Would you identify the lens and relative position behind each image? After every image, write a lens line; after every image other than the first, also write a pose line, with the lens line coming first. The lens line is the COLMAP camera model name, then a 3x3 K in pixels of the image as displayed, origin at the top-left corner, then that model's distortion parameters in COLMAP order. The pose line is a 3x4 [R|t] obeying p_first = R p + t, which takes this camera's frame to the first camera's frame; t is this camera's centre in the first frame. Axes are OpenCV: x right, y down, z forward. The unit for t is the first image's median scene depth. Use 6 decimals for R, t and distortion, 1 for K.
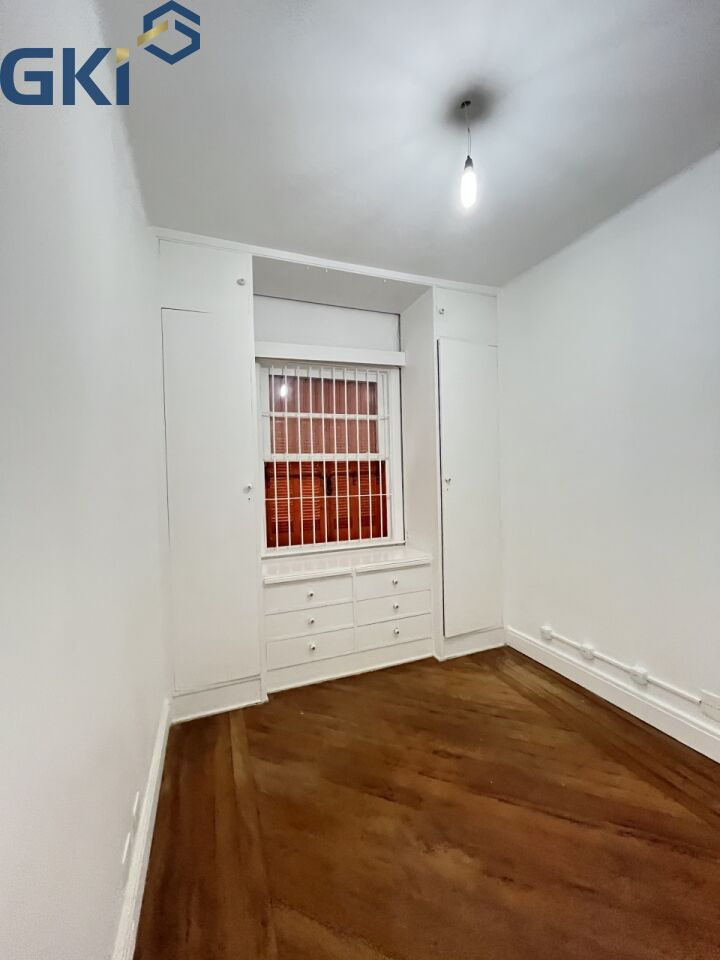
lens RADIAL K [[390.1, 0, 360.0], [0, 390.1, 480.0], [0, 0, 1]] dist [-0.001434, -0.000390]
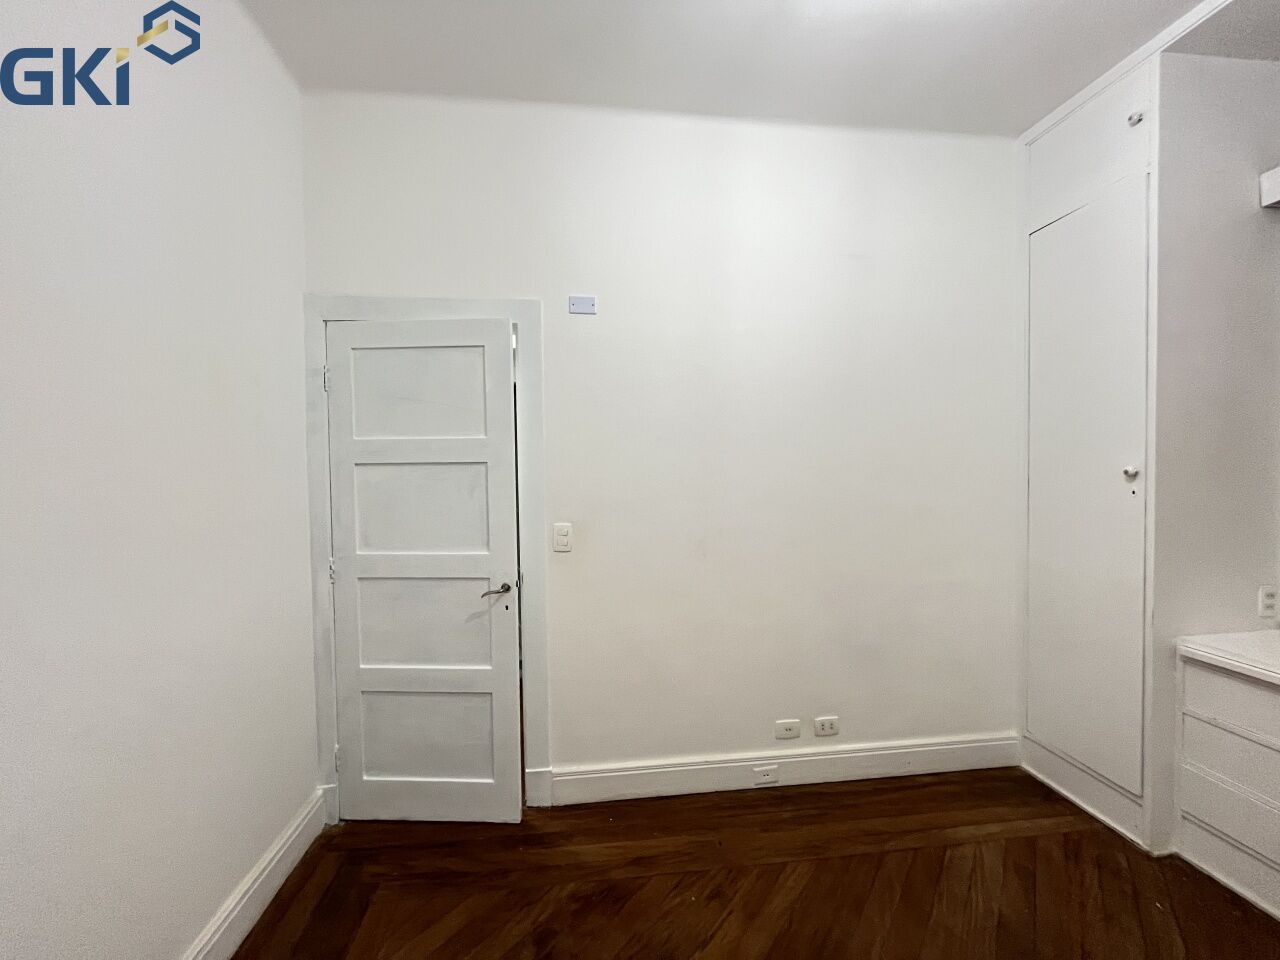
lens RADIAL K [[520.2, 0, 640.0], [0, 520.2, 480.0], [0, 0, 1]] dist [-0.001434, -0.000390]
pose [[-0.229663, 0.064653, -0.971120, 0.750516], [0.000339, 0.997796, 0.066349, -0.026204], [0.973270, 0.014908, -0.229179, 0.535201]]
